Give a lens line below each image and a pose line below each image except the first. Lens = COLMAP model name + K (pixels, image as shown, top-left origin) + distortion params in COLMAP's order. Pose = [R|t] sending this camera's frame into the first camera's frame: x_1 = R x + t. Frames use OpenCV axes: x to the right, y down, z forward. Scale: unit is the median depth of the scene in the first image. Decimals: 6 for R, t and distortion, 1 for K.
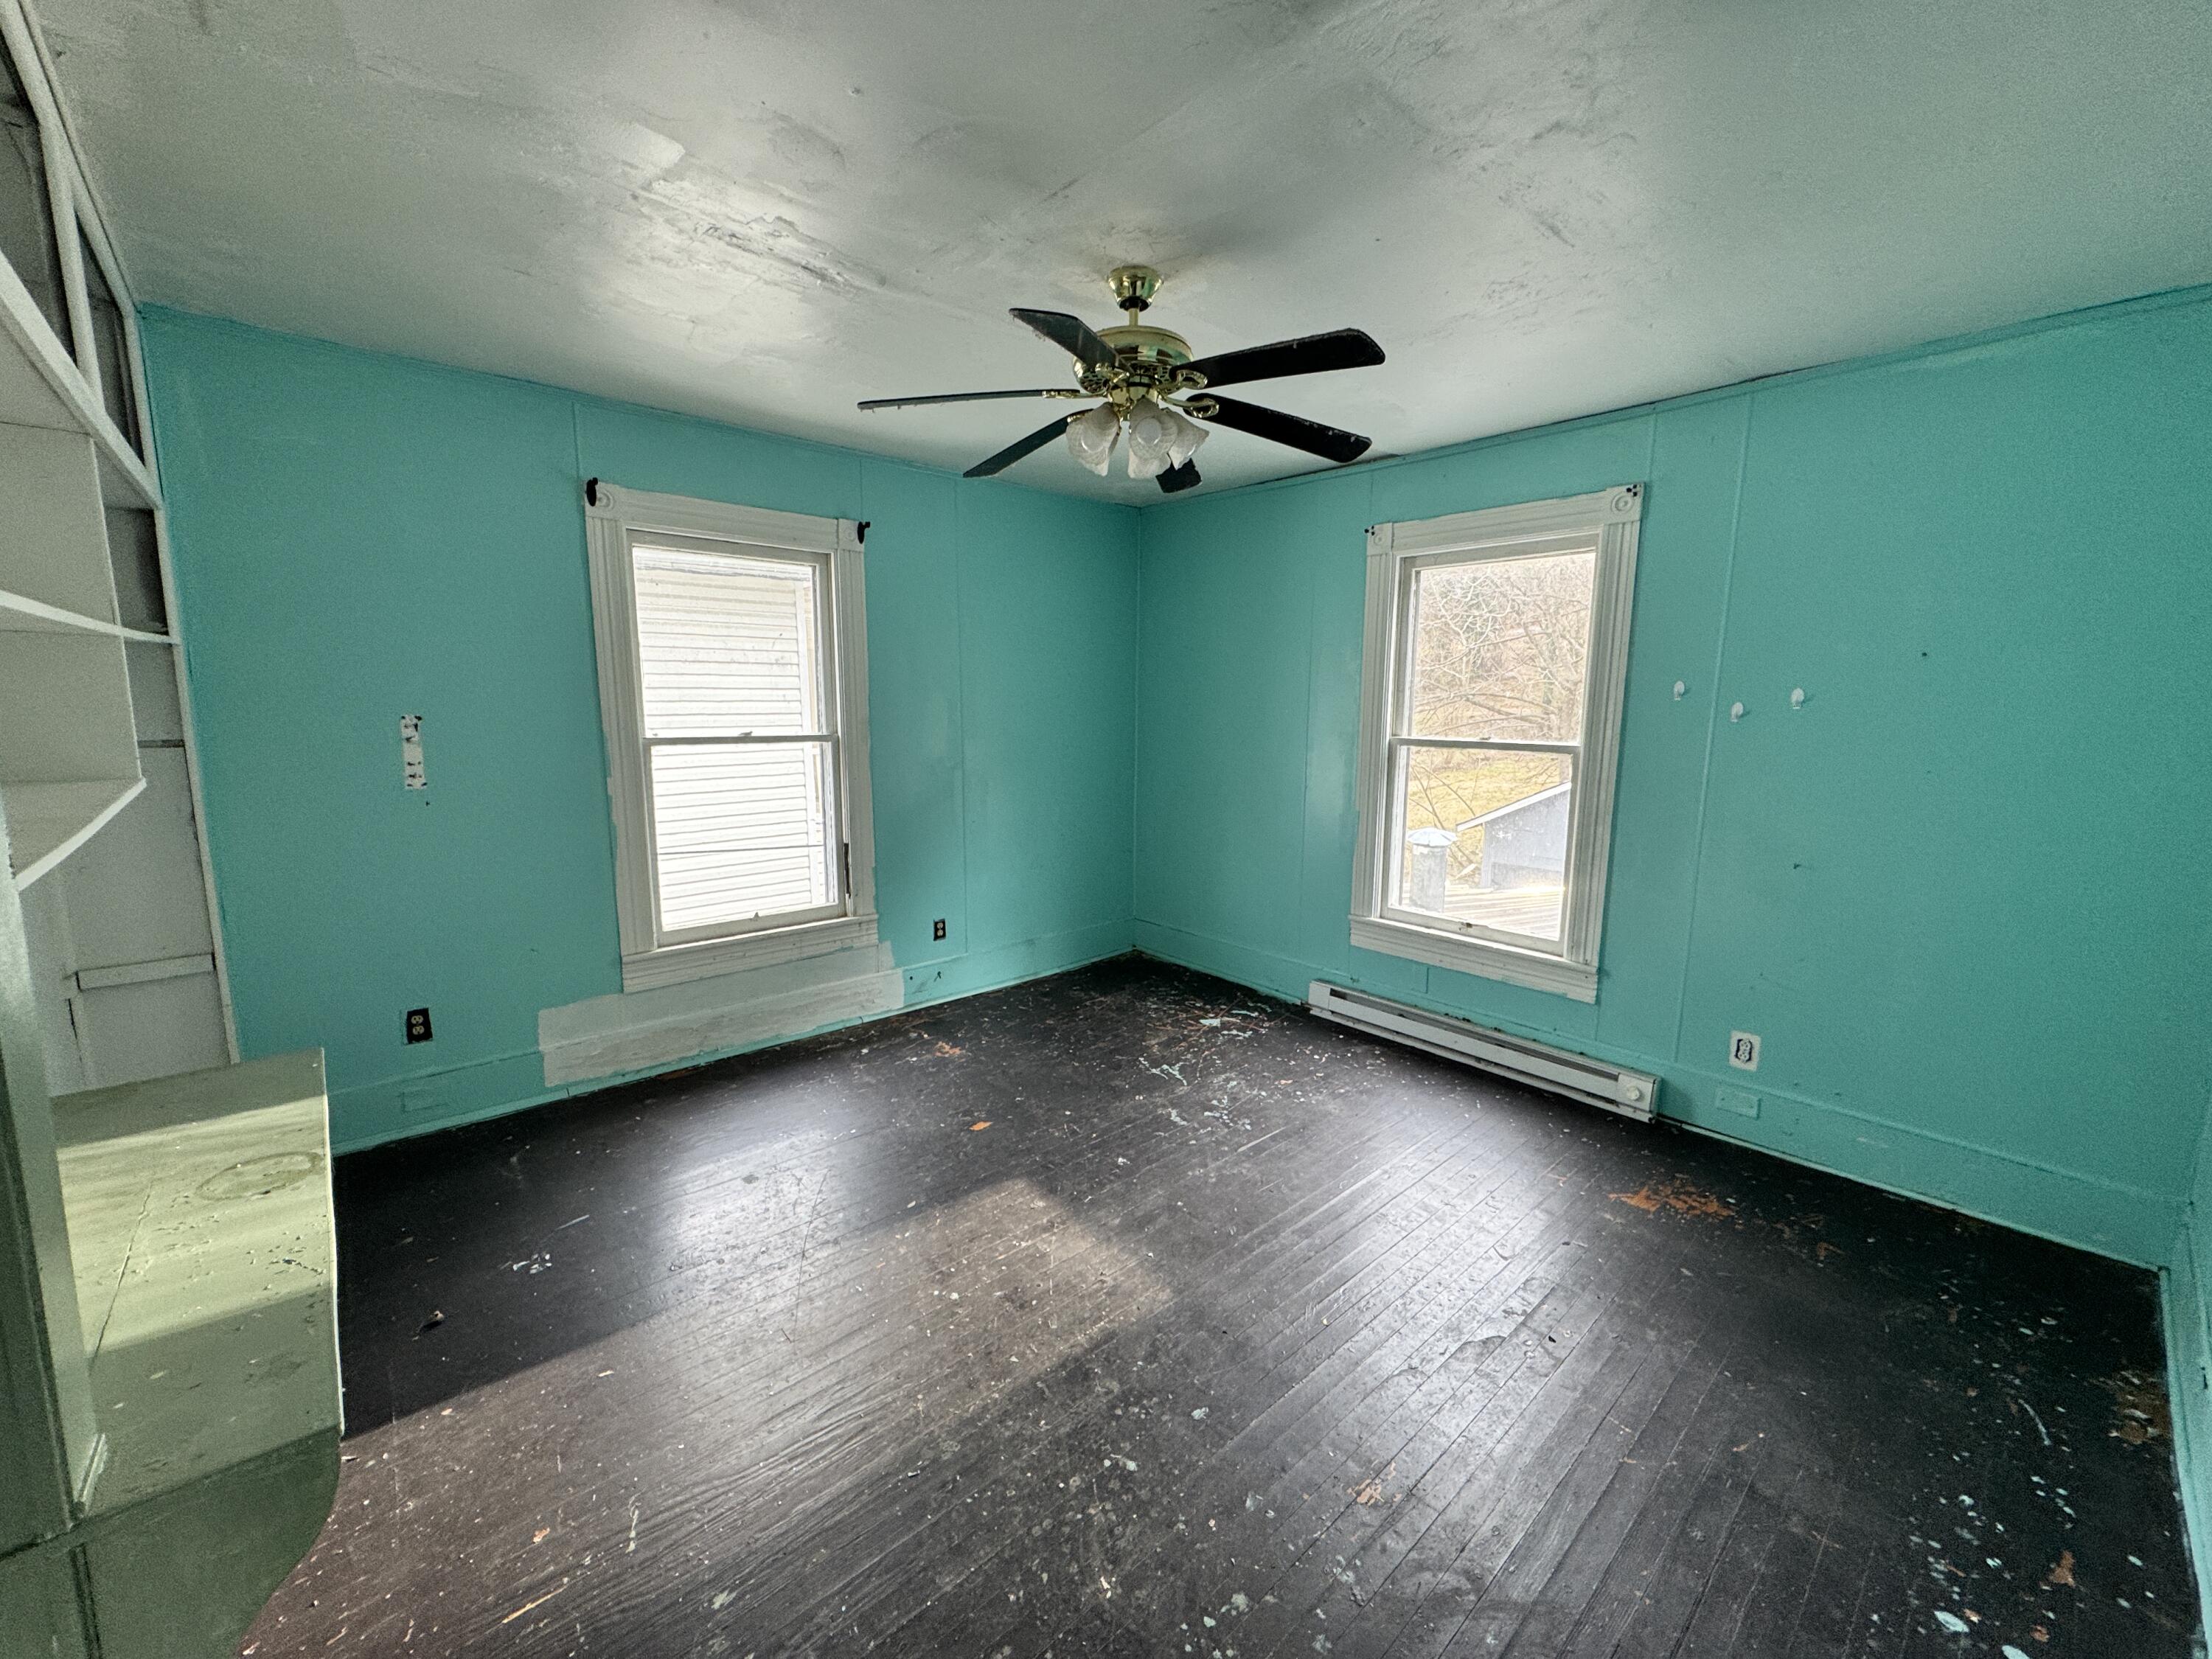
lens RADIAL K [[893.1, 0, 1111.2], [0, 893.1, 830.8], [0, 0, 1]] dist [-0.003172, 0.000356]
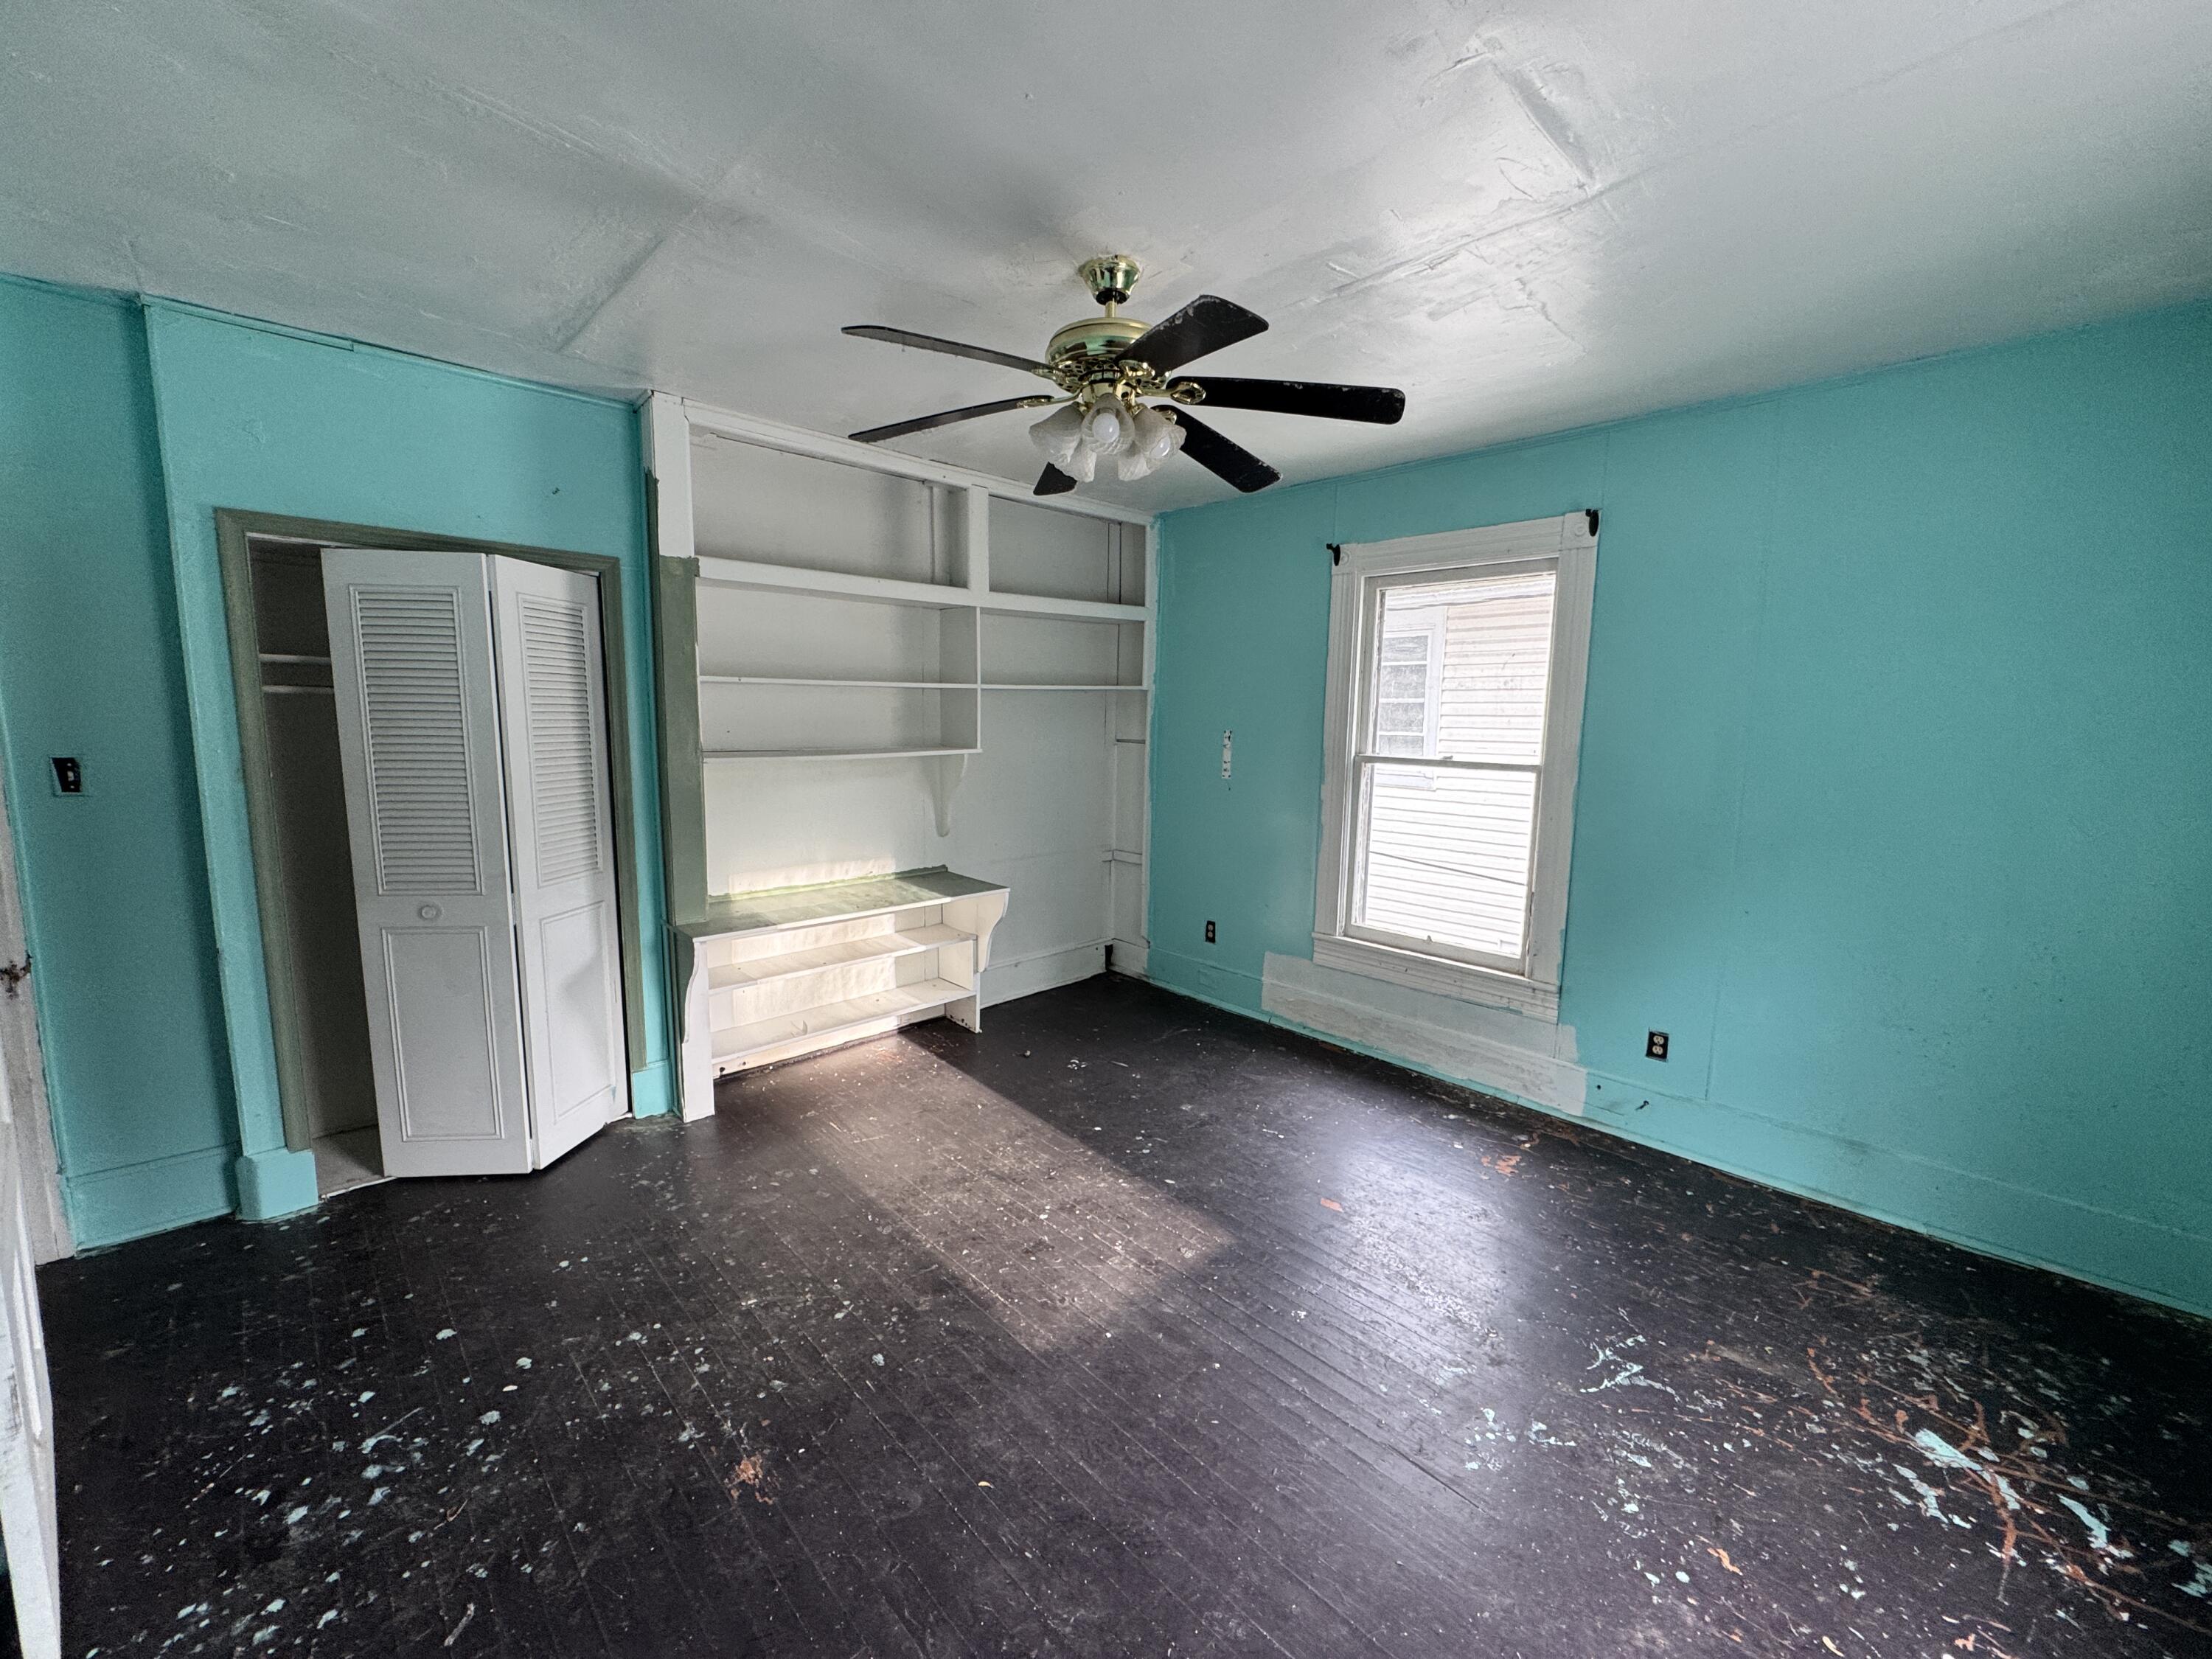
lens RADIAL K [[893.1, 0, 1097.9], [0, 893.1, 826.9], [0, 0, 1]] dist [-0.003172, 0.000356]
pose [[0.004334, 0.116383, -0.993195, 0.581475], [-0.163686, 0.979891, 0.114109, -0.081449], [0.986503, 0.162078, 0.023297, 0.593287]]
